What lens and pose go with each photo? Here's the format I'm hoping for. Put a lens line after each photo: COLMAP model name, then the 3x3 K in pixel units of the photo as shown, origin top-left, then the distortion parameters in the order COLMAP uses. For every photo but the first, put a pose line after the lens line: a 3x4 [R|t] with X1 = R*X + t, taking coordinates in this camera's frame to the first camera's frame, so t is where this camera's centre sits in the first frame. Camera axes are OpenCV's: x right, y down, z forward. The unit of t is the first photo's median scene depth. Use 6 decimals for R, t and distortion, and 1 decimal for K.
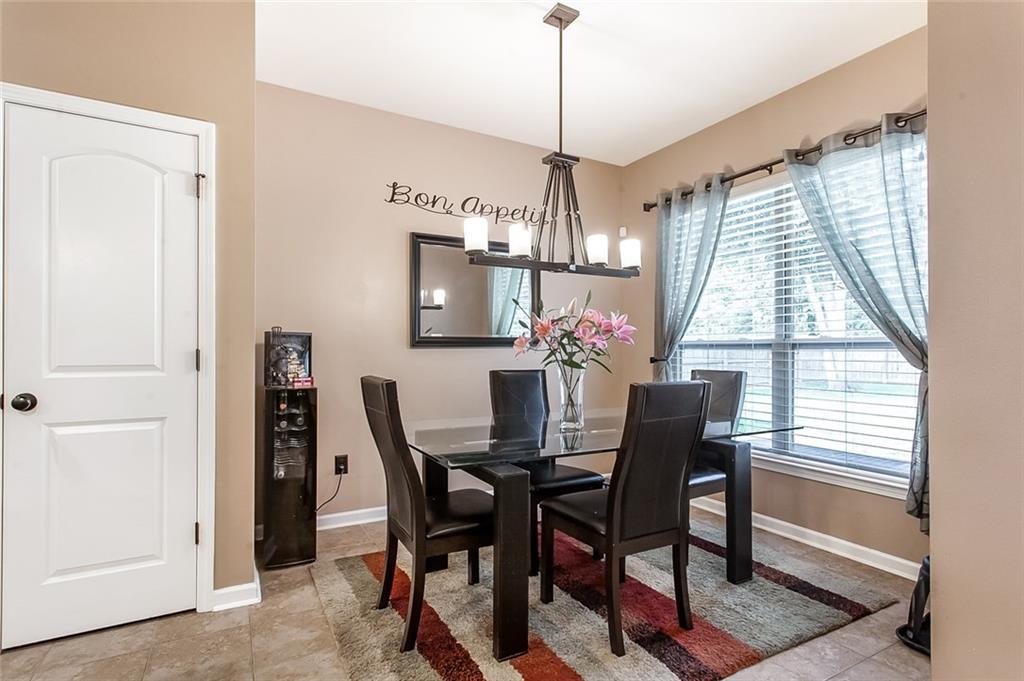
lens RADIAL K [[496.2, 0, 512.0], [0, 496.2, 340.5], [0, 0, 1]] dist [0.002766, 0.000461]
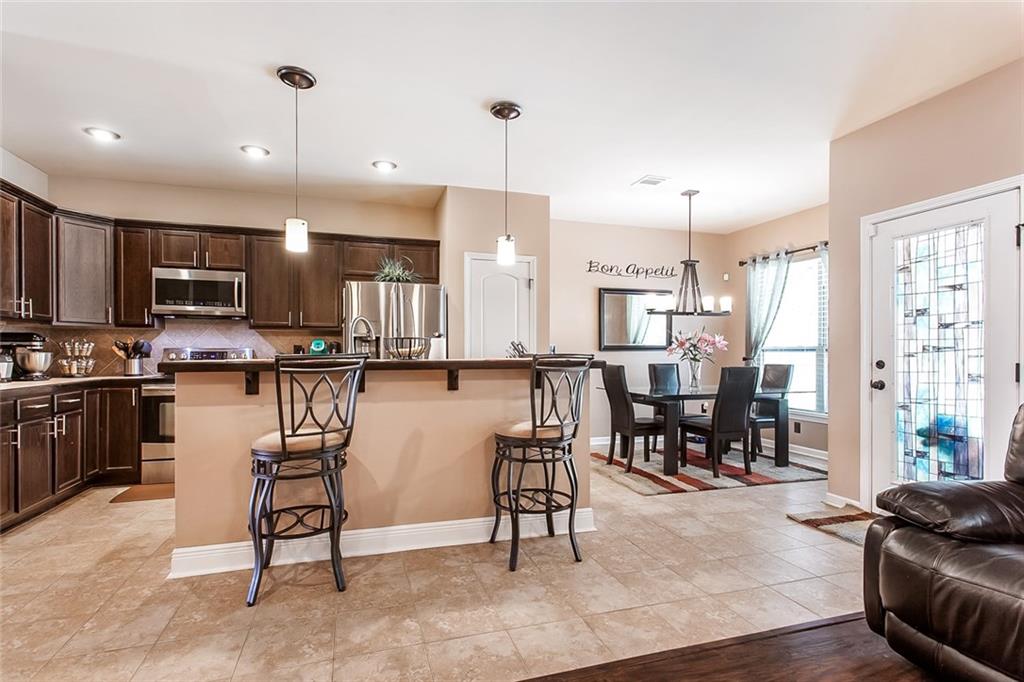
lens RADIAL K [[512.5, 0, 514.5], [0, 512.5, 350.6], [0, 0, 1]] dist [0.003605, 0.001106]
pose [[0.981264, -0.001143, -0.192662, -0.203581], [0.004421, 0.999853, 0.016587, -0.029256], [0.192615, -0.017128, 0.981125, -1.230275]]
